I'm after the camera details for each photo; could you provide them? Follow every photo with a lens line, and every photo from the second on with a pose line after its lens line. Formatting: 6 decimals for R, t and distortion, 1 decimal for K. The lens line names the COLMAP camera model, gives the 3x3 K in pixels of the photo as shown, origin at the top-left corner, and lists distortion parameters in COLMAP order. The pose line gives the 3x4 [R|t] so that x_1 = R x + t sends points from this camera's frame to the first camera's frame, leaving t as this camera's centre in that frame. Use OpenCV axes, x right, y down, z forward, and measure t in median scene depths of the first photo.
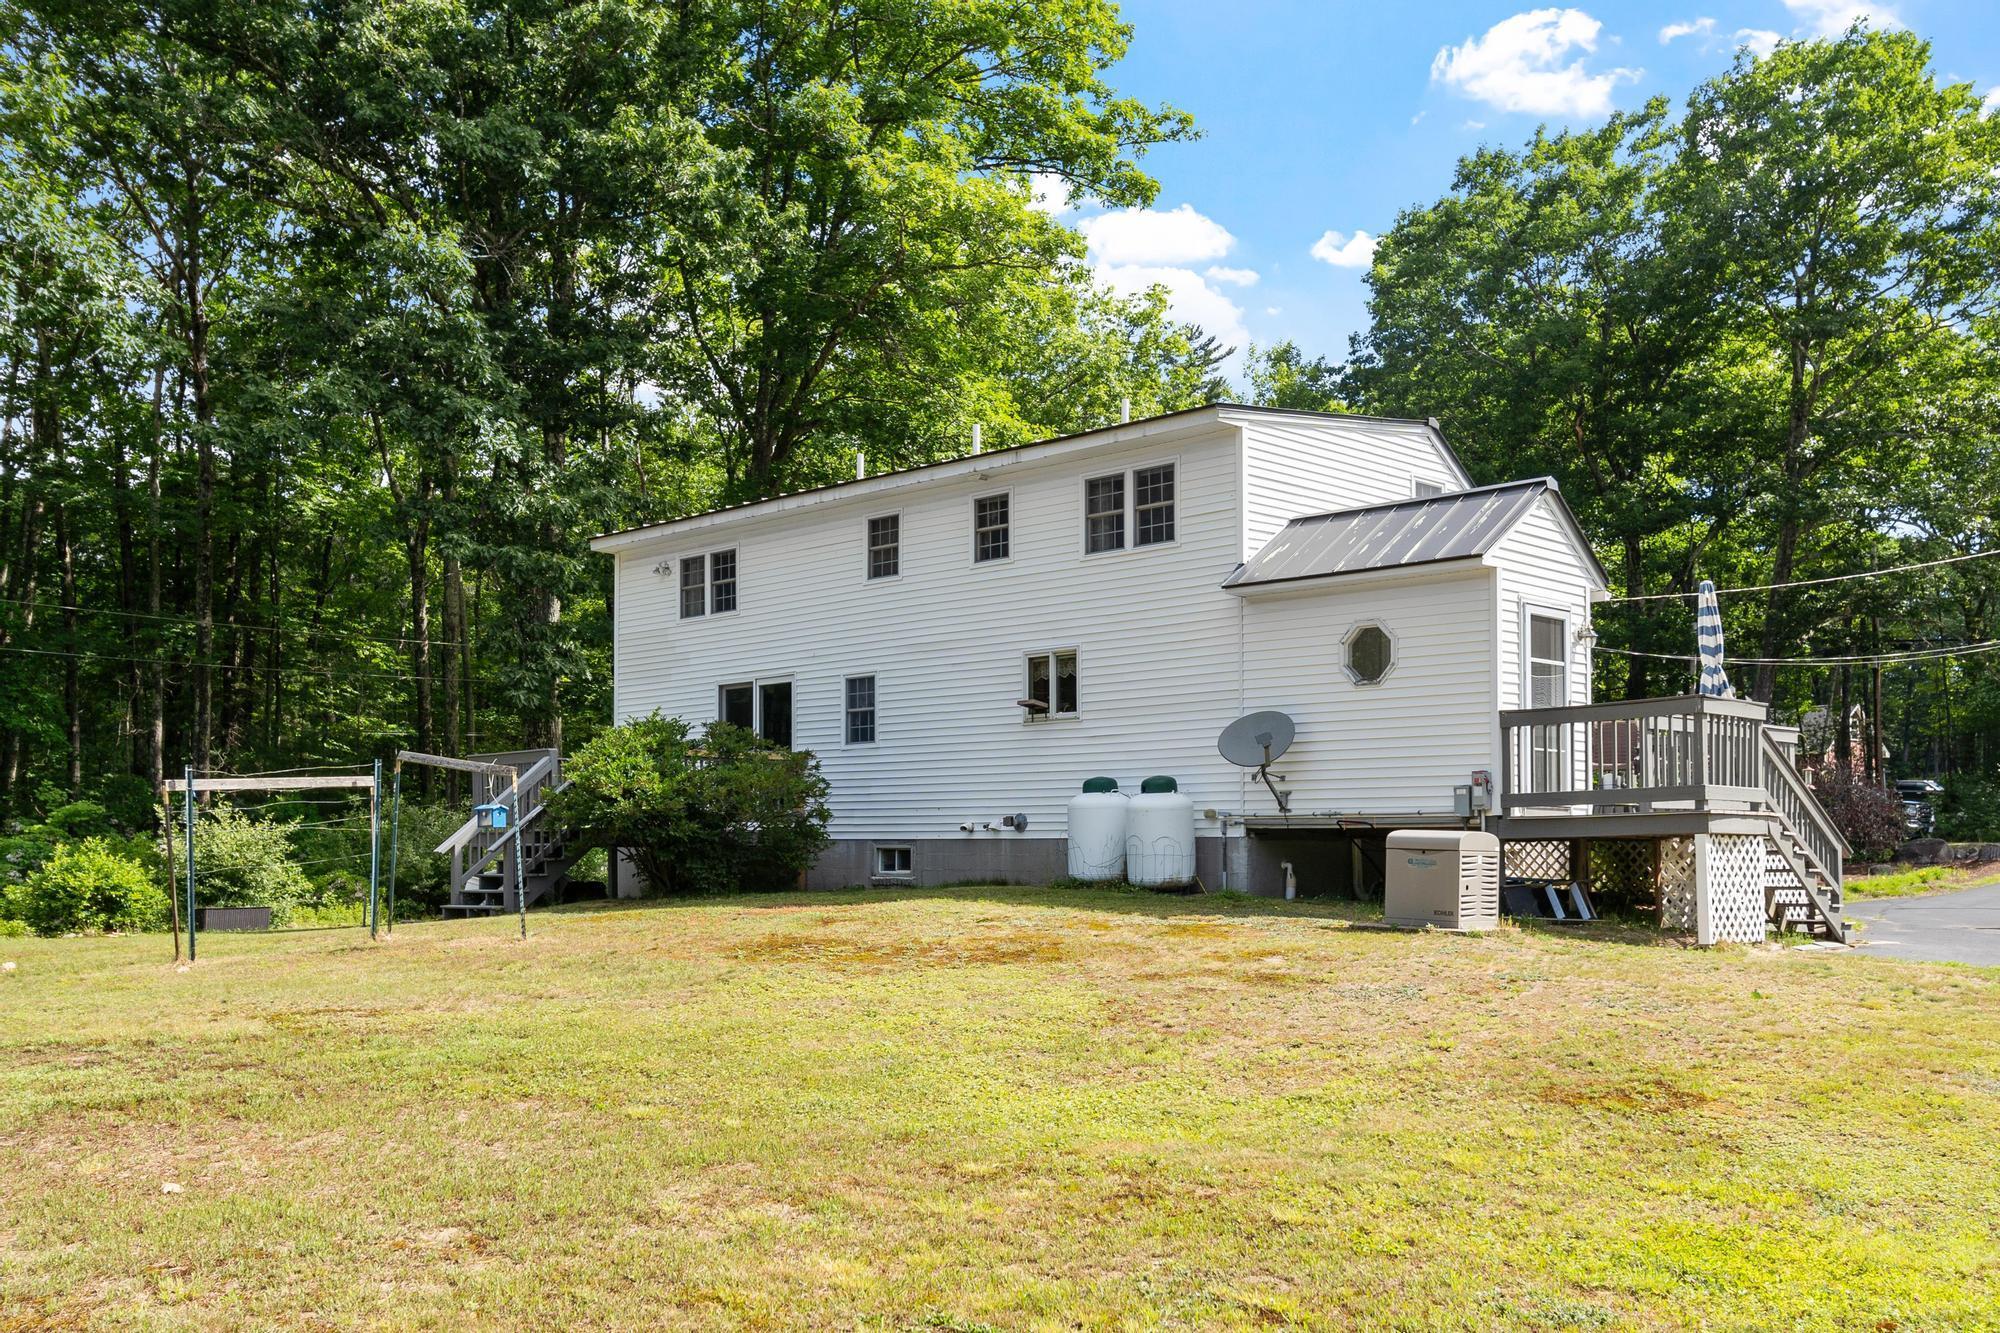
lens RADIAL K [[1865.0, 0, 997.6], [0, 1865.0, 730.1], [0, 0, 1]] dist [-0.010810, 0.000000]
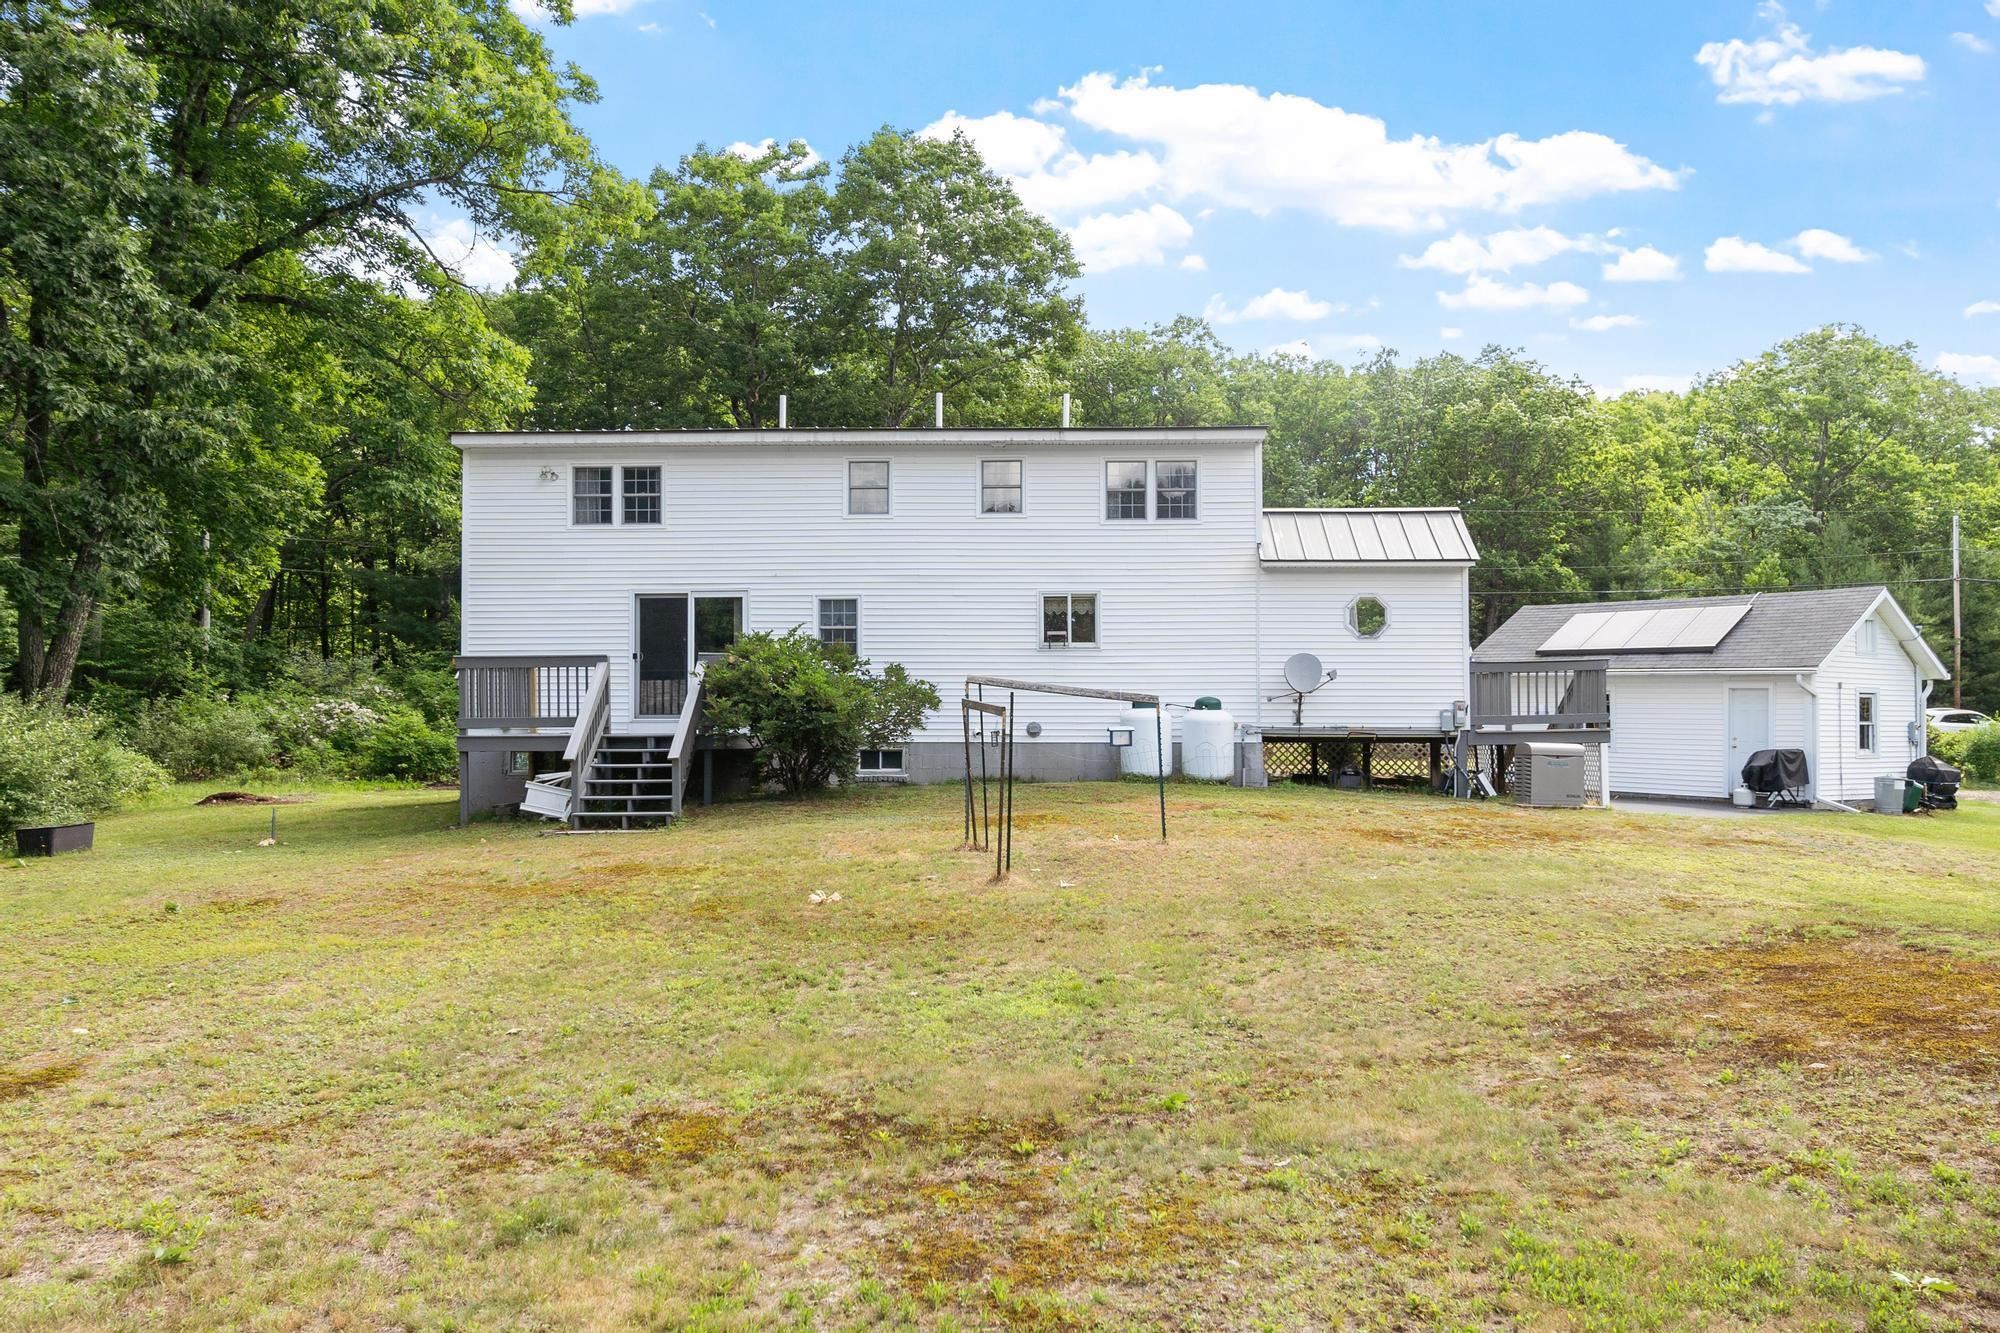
lens RADIAL K [[1615.7, 0, 1013.4], [0, 1615.7, 658.6], [0, 0, 1]] dist [0.015344, 0.004263]
pose [[0.738602, 0.027253, 0.673590, -0.725778], [-0.045387, 0.998926, 0.009352, -0.006714], [-0.672612, -0.037479, 0.739046, 0.219676]]
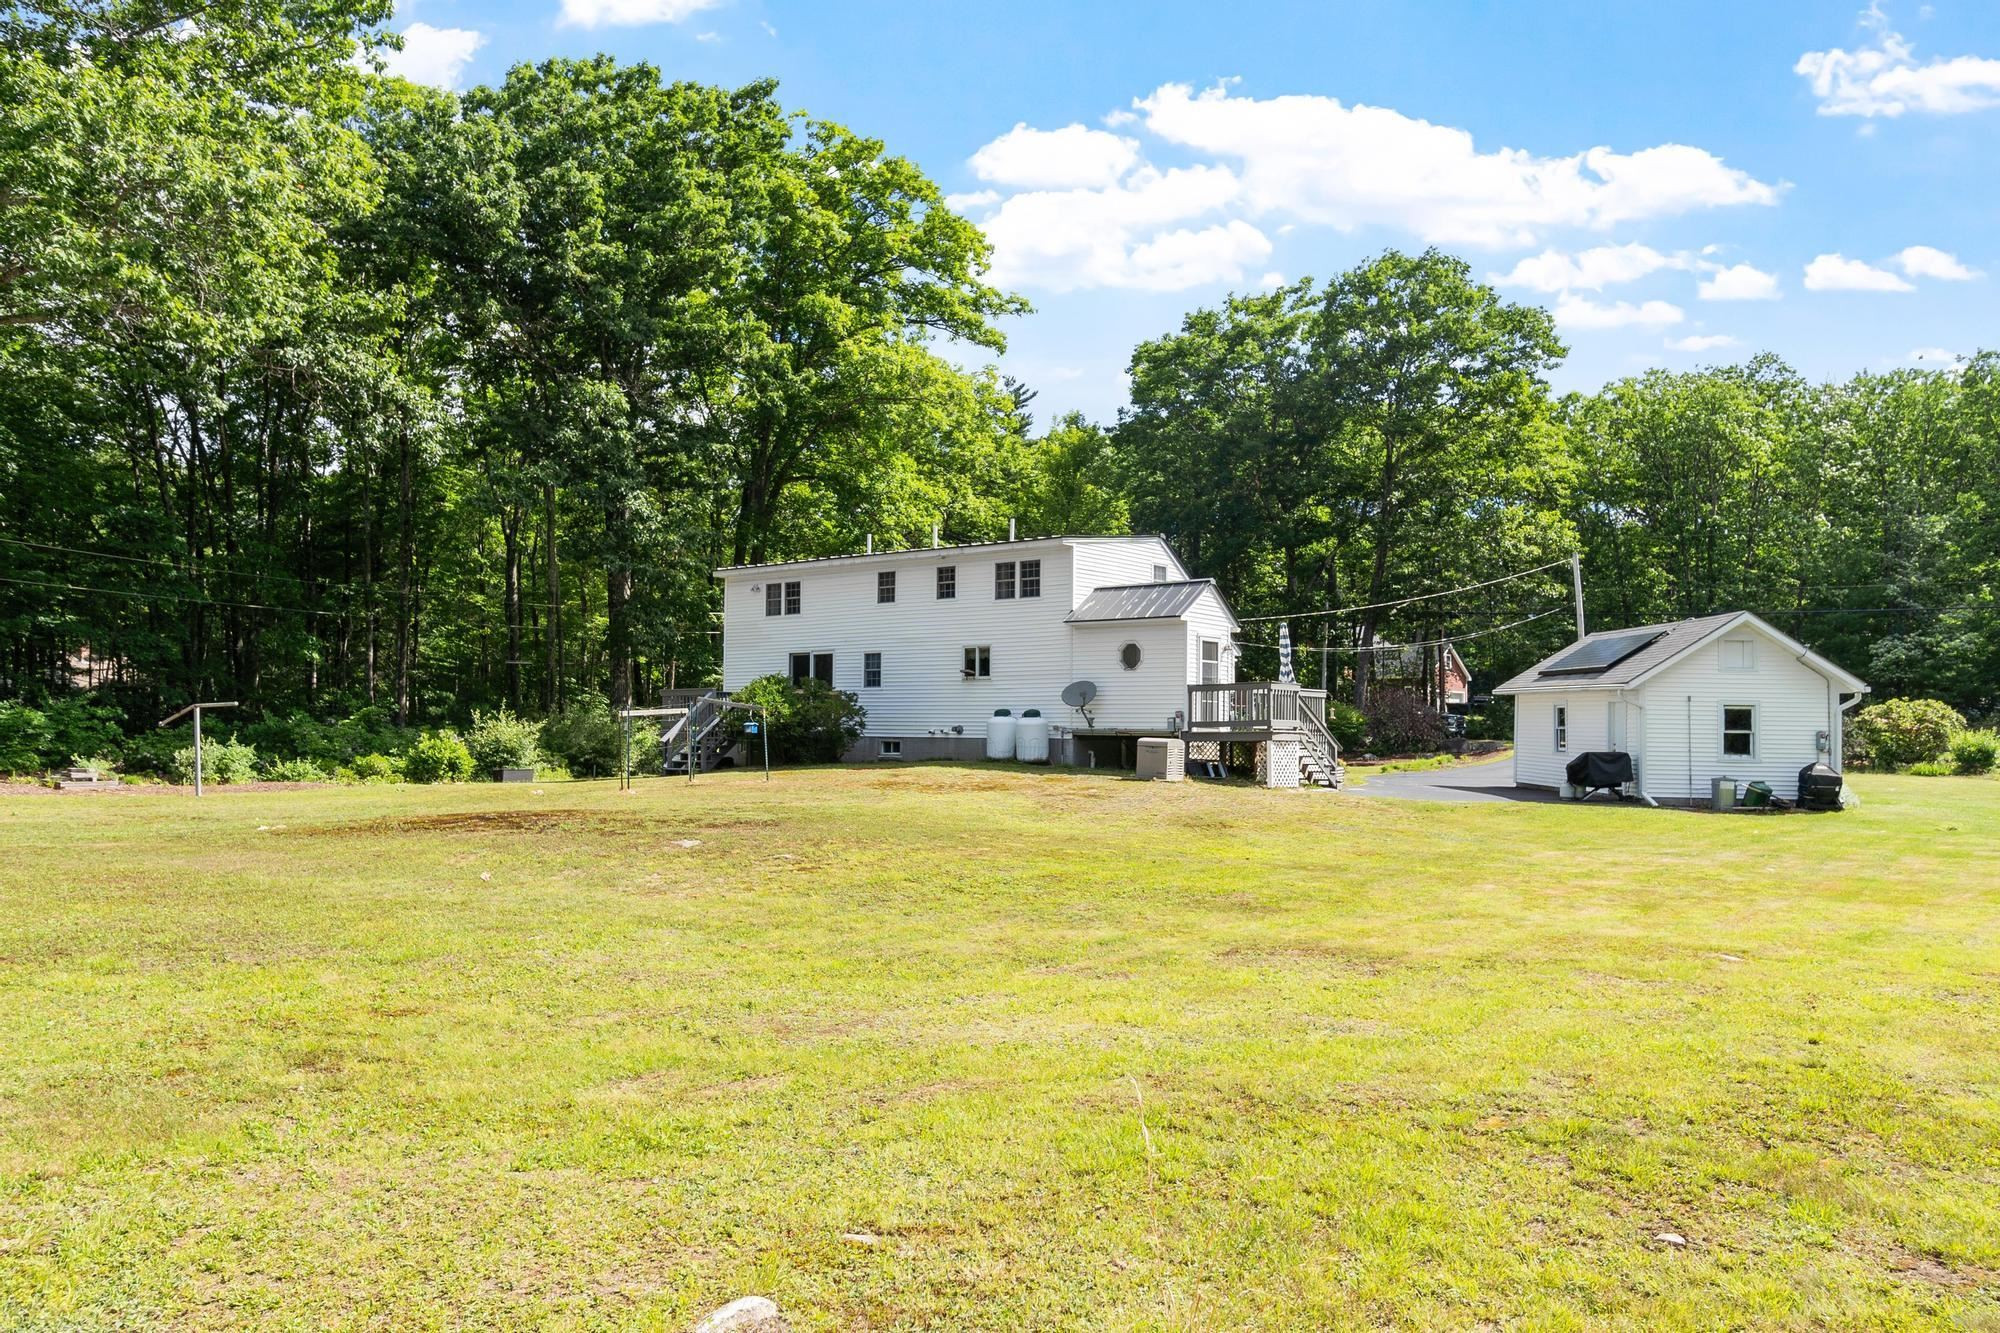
lens RADIAL K [[1463.2, 0, 994.7], [0, 1463.2, 622.9], [0, 0, 1]] dist [-0.008892, 0.005233]
pose [[0.993816, 0.019034, 0.109399, -0.126775], [-0.017564, 0.999742, -0.014385, -0.044582], [-0.109645, 0.012374, 0.993894, -0.590986]]
